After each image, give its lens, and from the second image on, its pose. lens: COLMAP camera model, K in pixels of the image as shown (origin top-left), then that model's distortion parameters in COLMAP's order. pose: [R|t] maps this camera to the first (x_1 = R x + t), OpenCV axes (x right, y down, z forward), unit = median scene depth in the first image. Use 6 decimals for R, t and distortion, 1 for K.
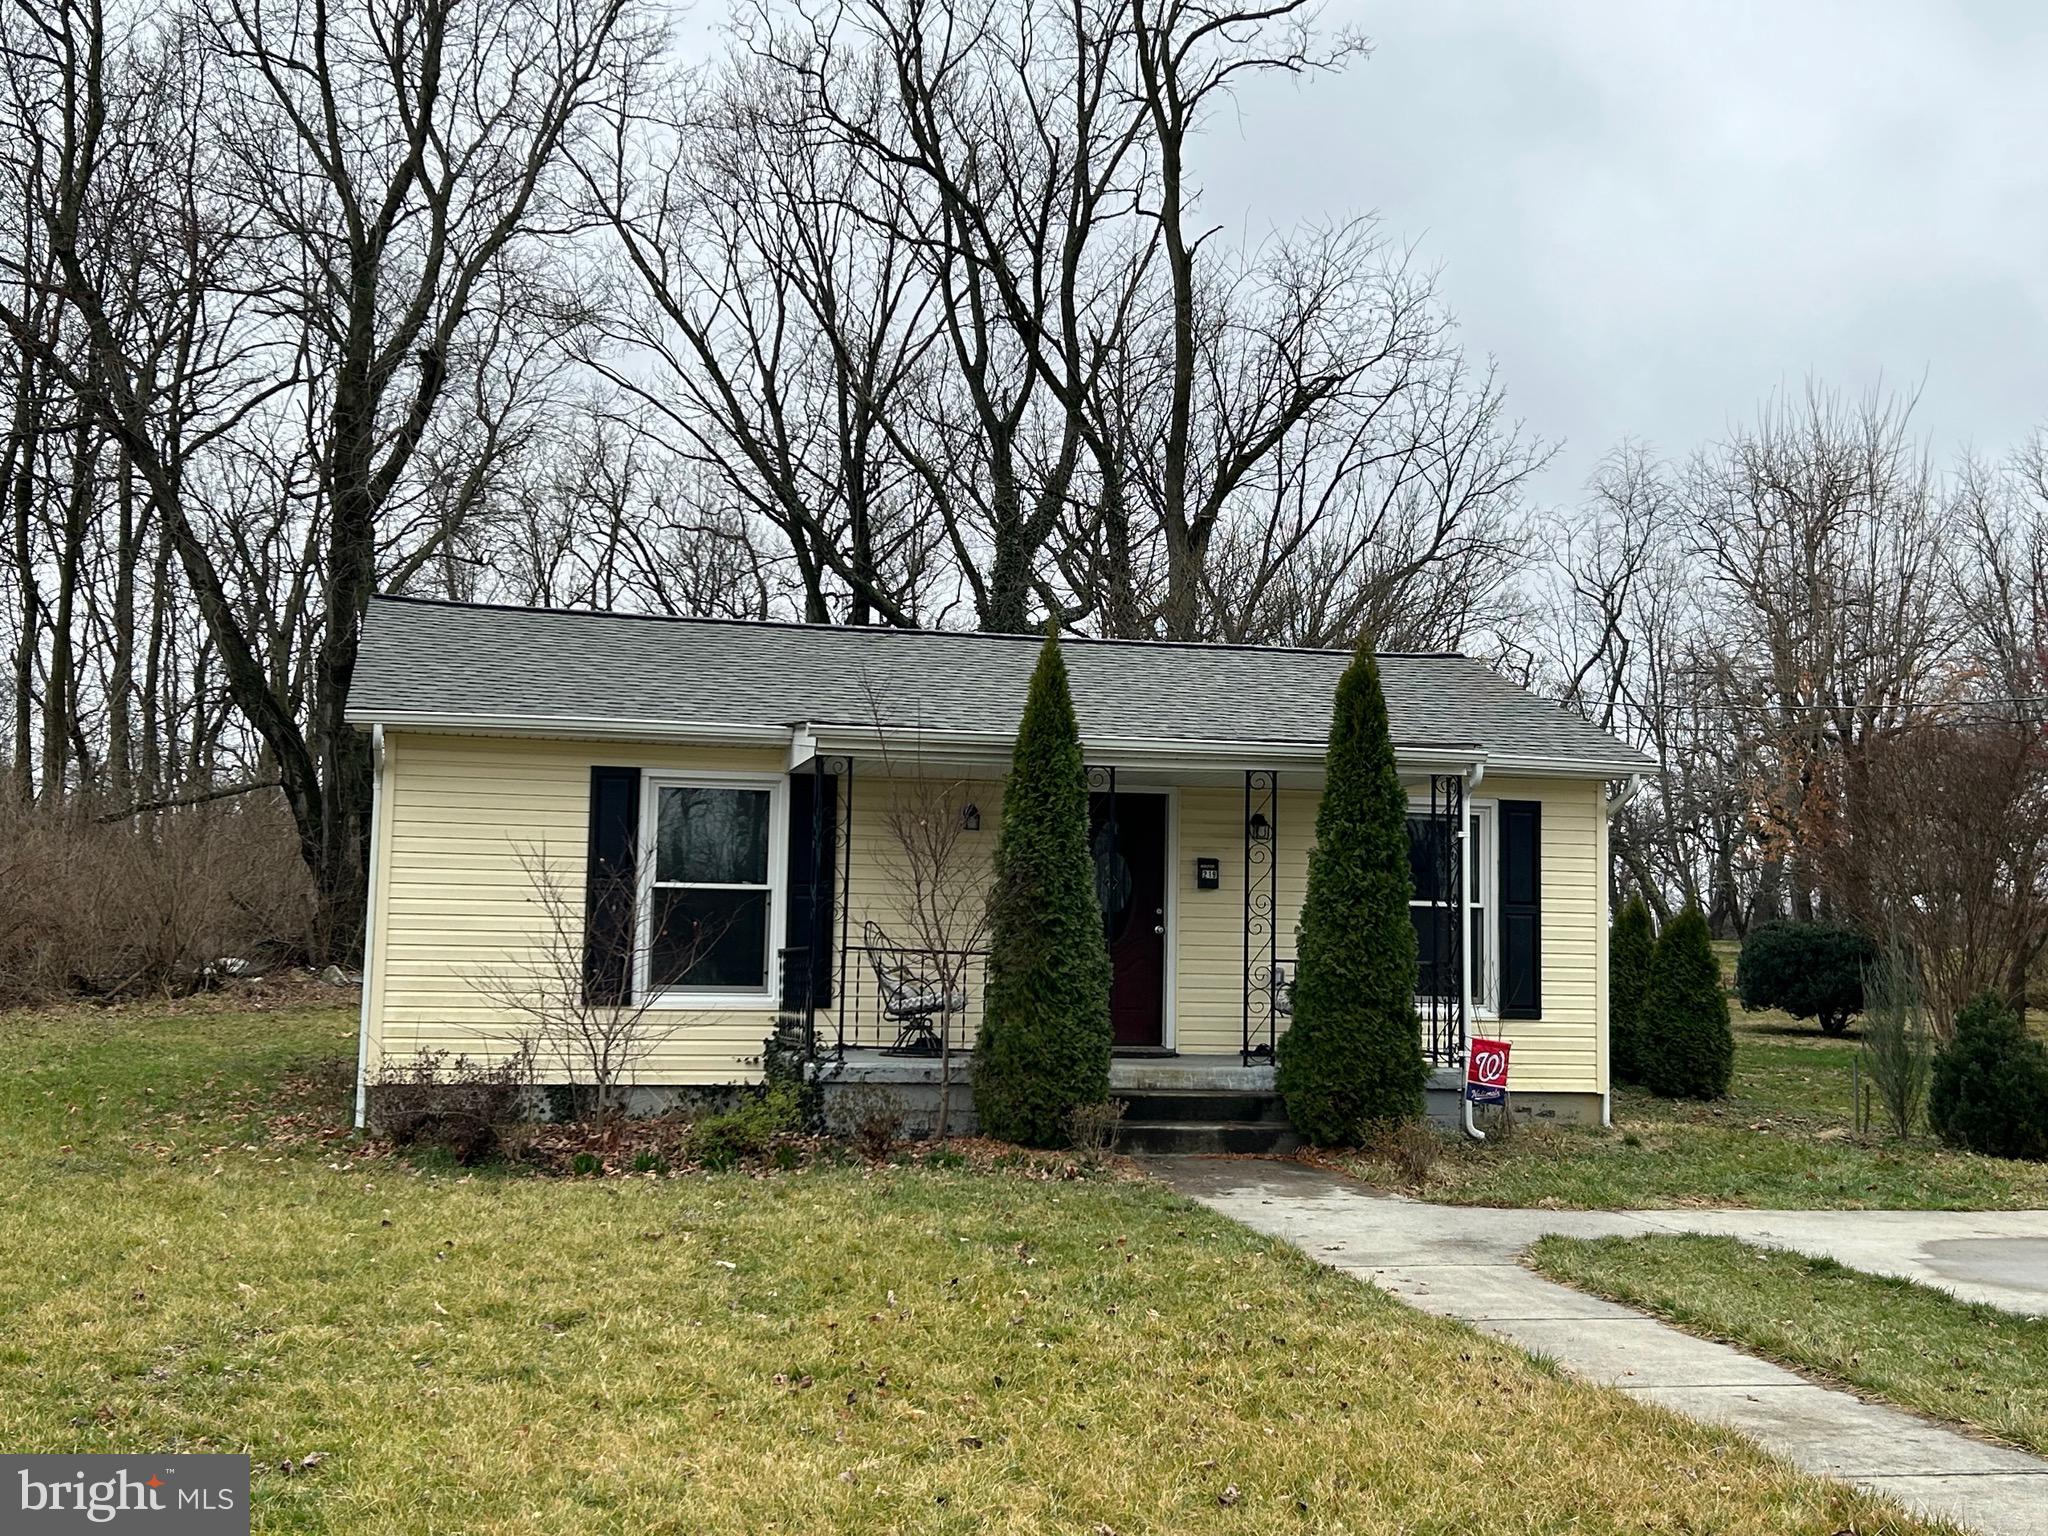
lens RADIAL K [[2415.8, 0, 1061.4], [0, 2415.8, 765.9], [0, 0, 1]] dist [0.177247, -0.553377]
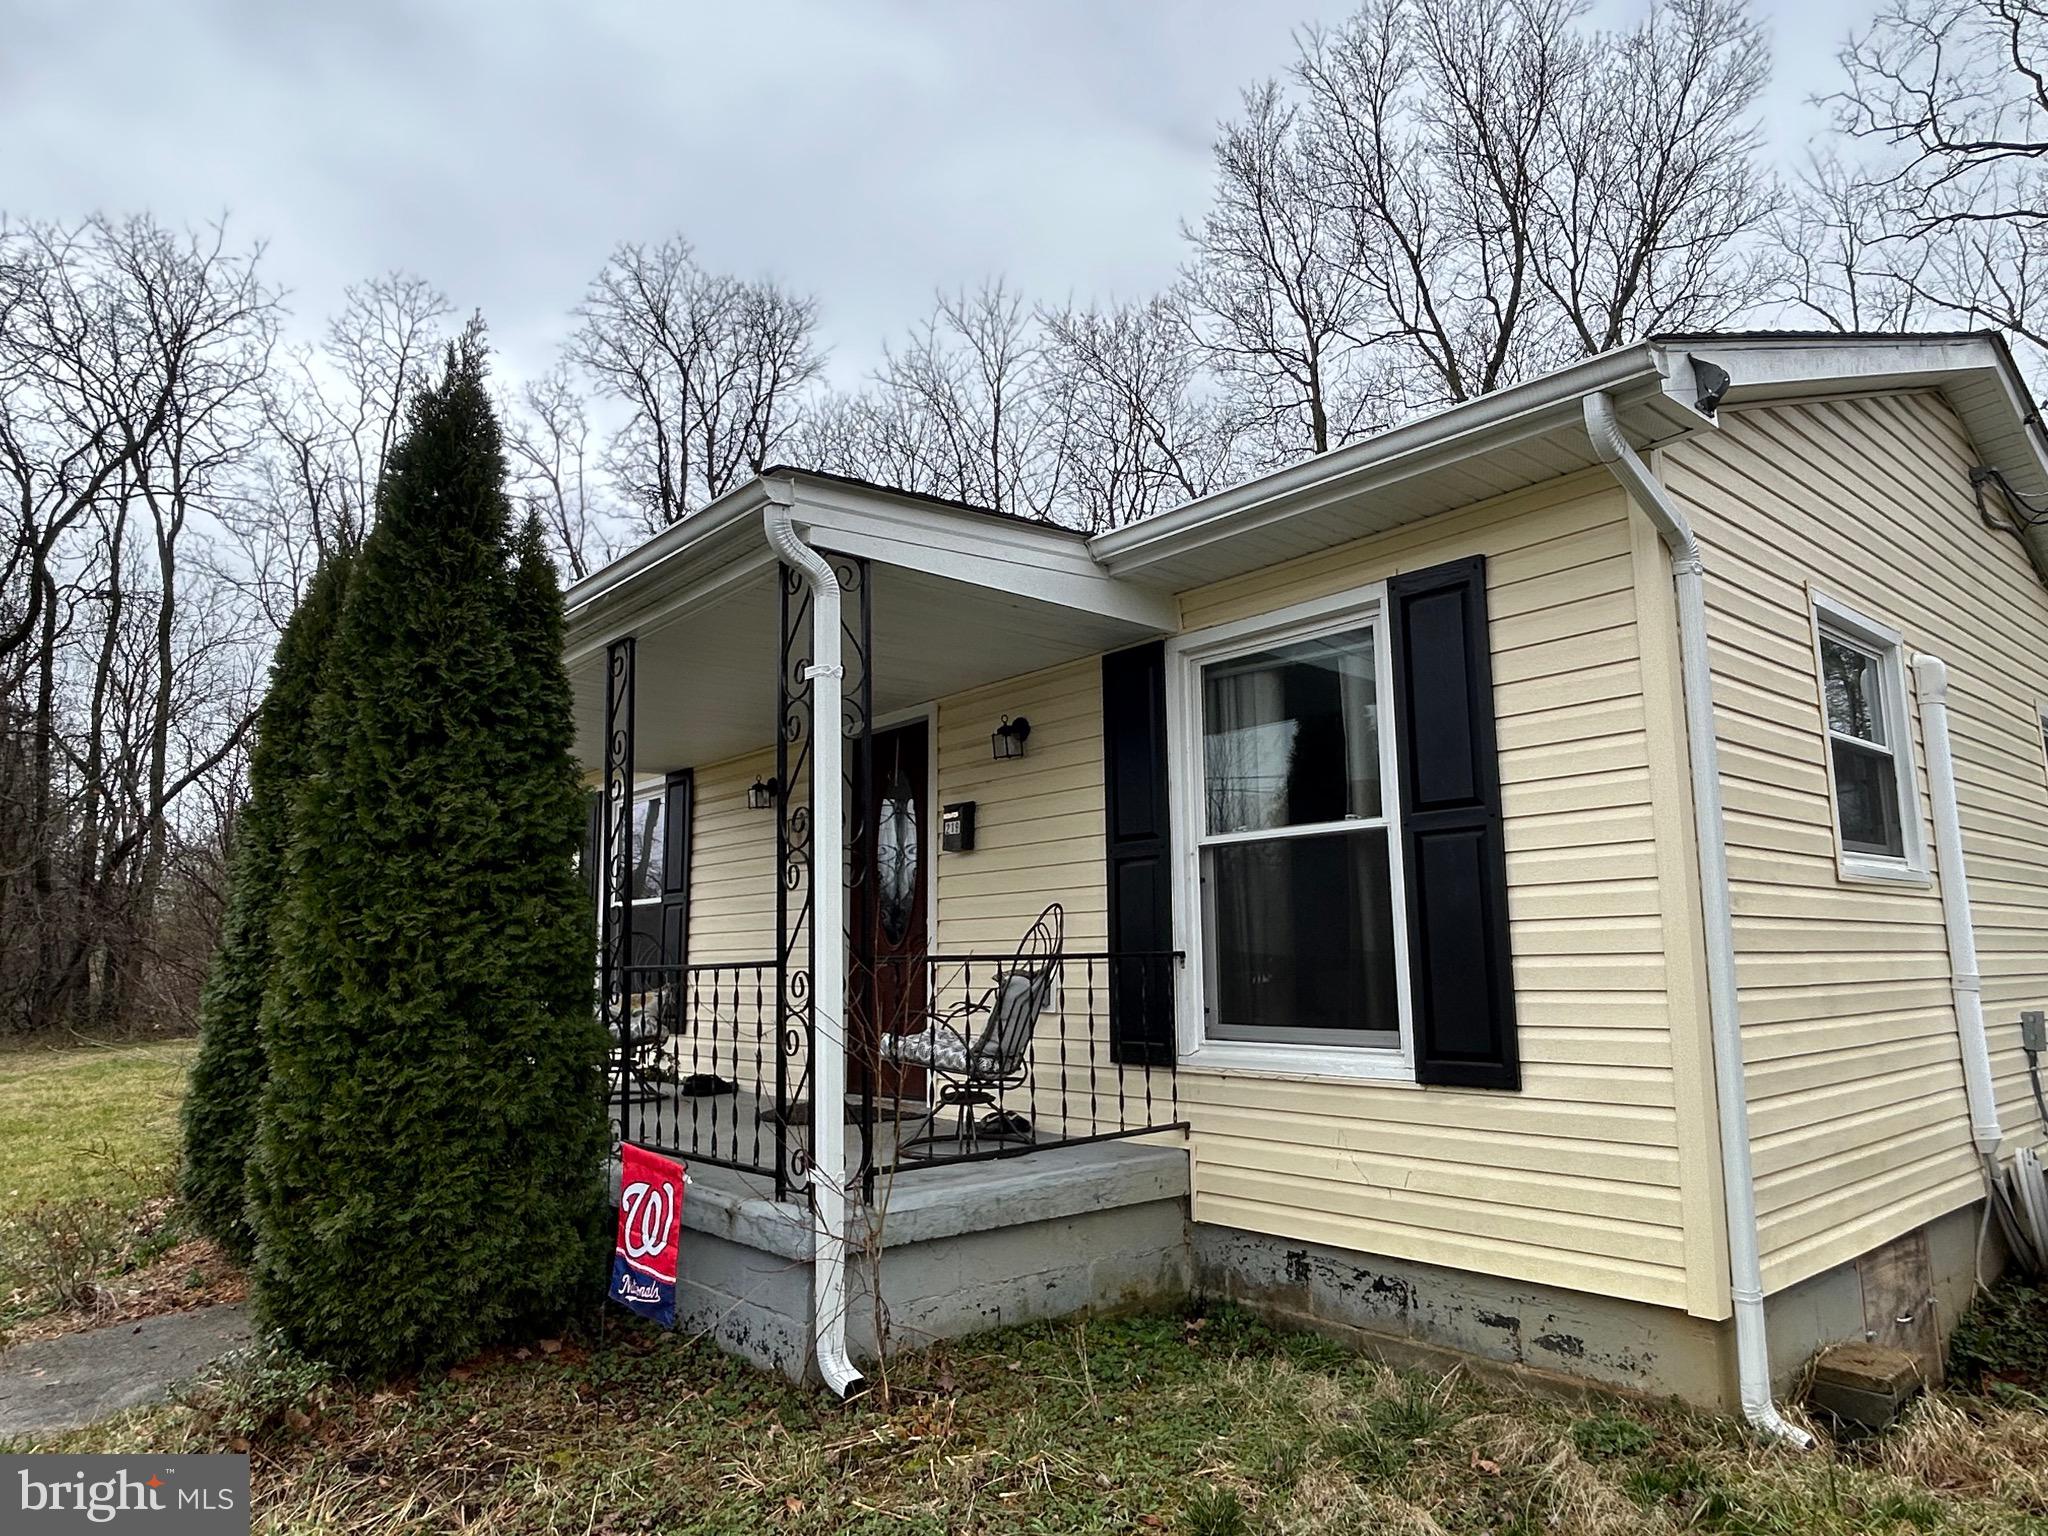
lens RADIAL K [[1285.1, 0, 1024.0], [0, 1285.1, 768.0], [0, 0, 1]] dist [0.001185, 0.001893]
pose [[0.456258, -0.162616, -0.874863, 0.304560], [0.092700, 0.986497, -0.135021, 0.063806], [0.885006, -0.019495, 0.465171, 0.725707]]
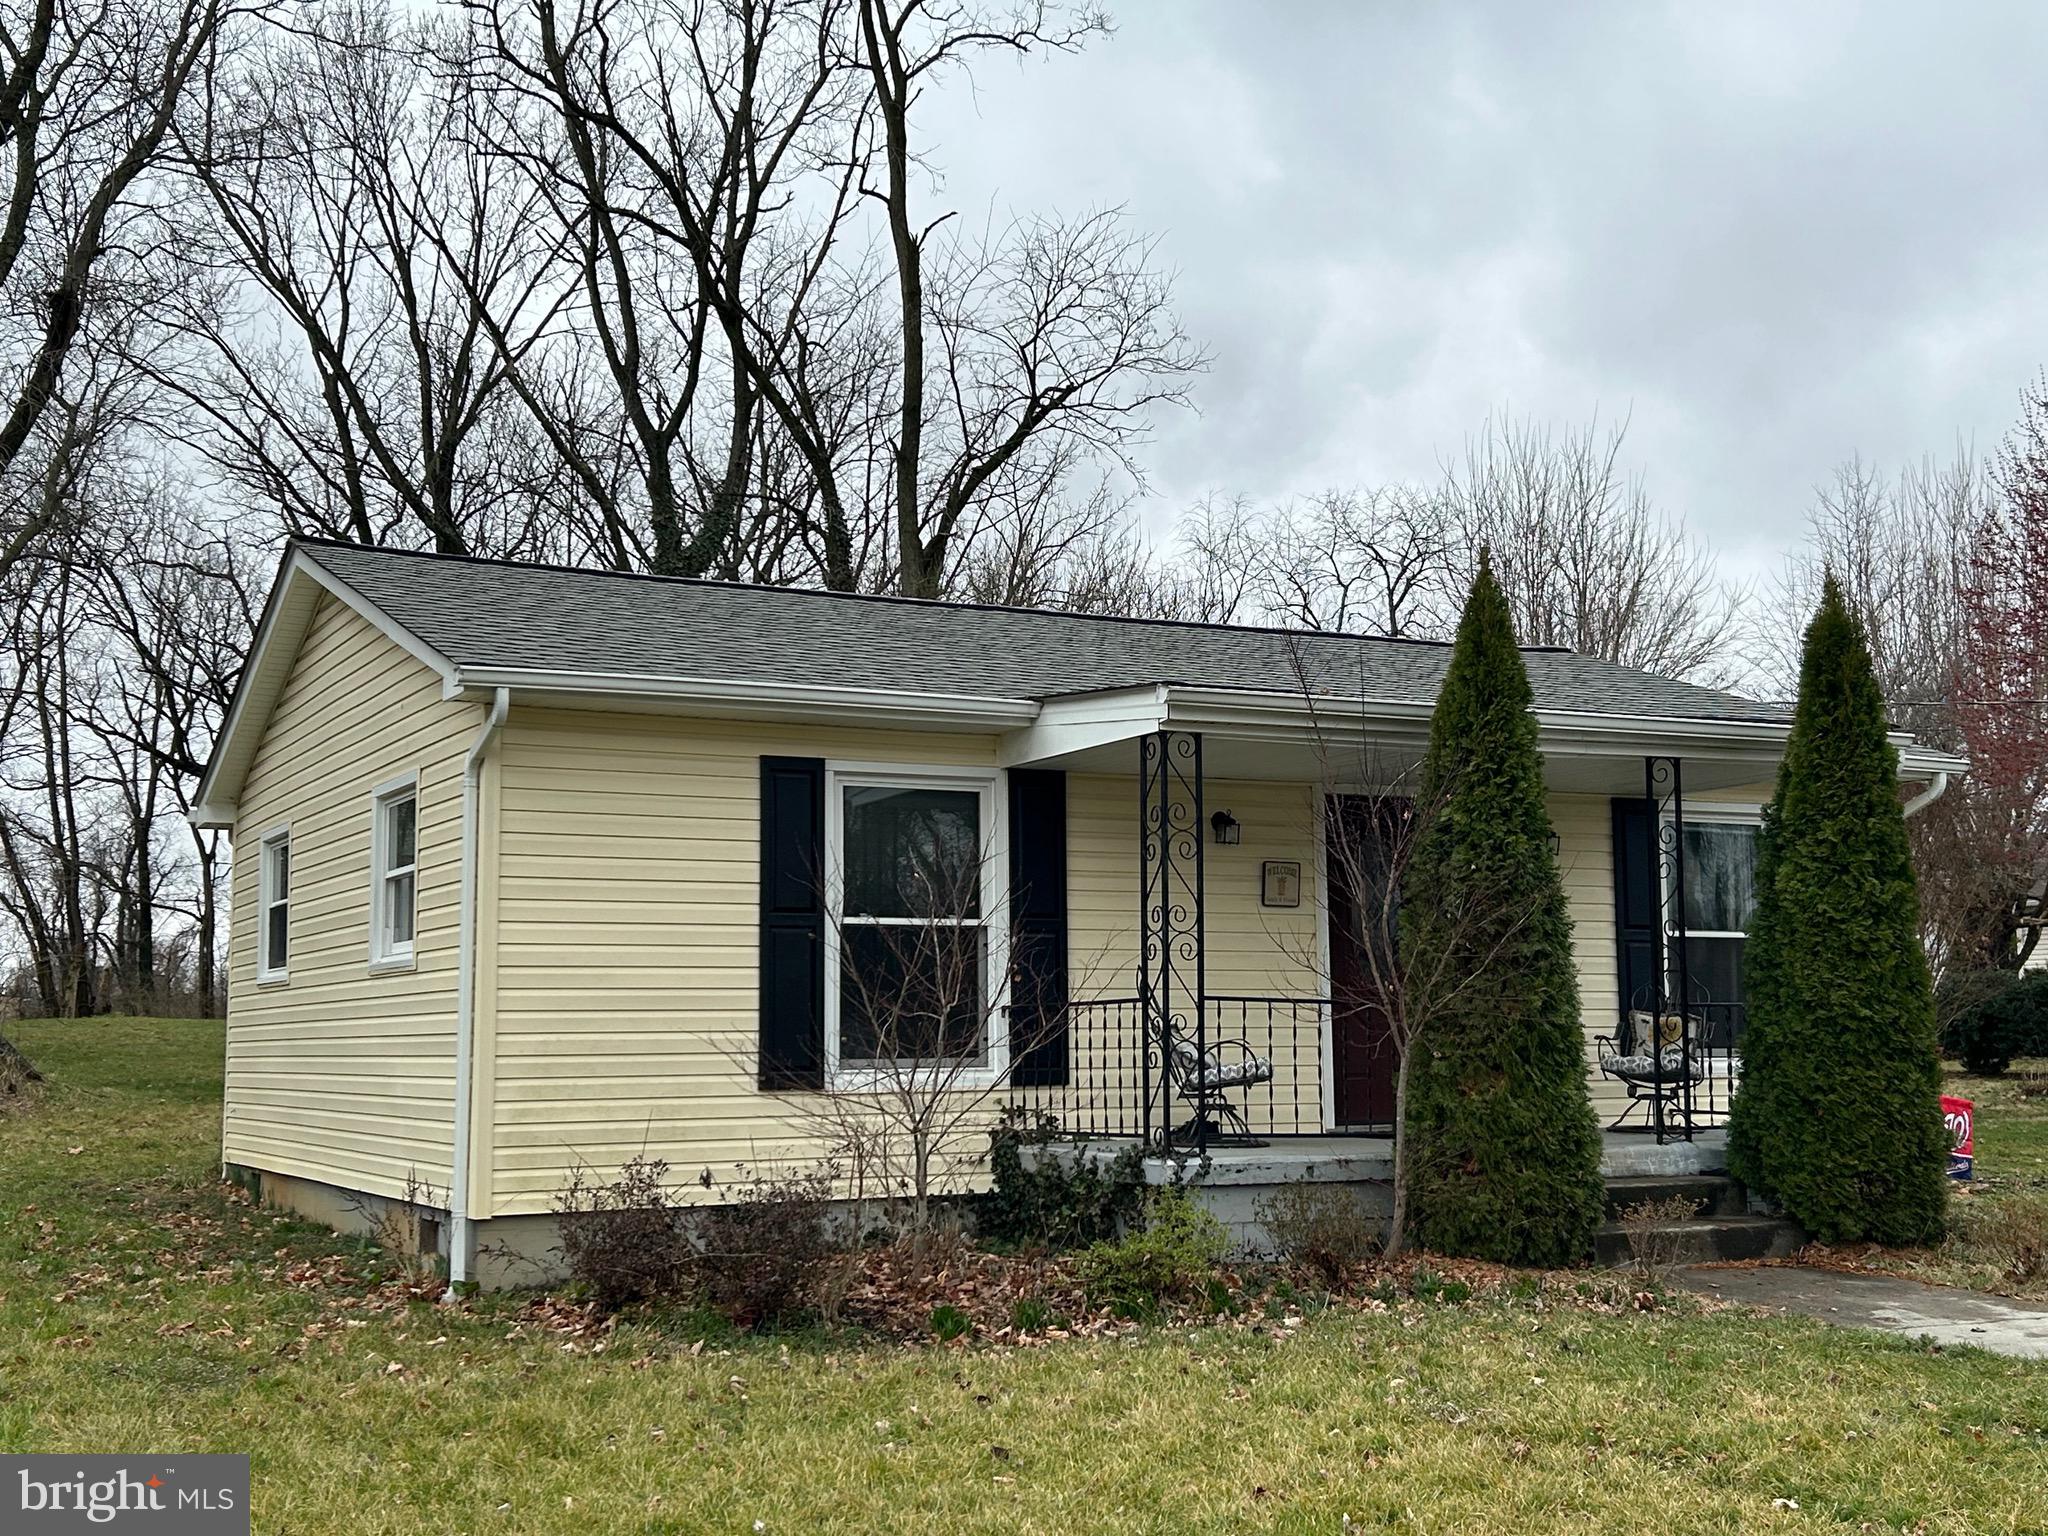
lens RADIAL K [[2424.6, 0, 1052.3], [0, 2424.6, 803.2], [0, 0, 1]] dist [0.128179, -0.302053]
pose [[0.969301, -0.004395, 0.245838, -0.228018], [0.008595, 0.999835, -0.016015, 0.020927], [-0.245727, 0.017636, 0.969179, 0.228790]]
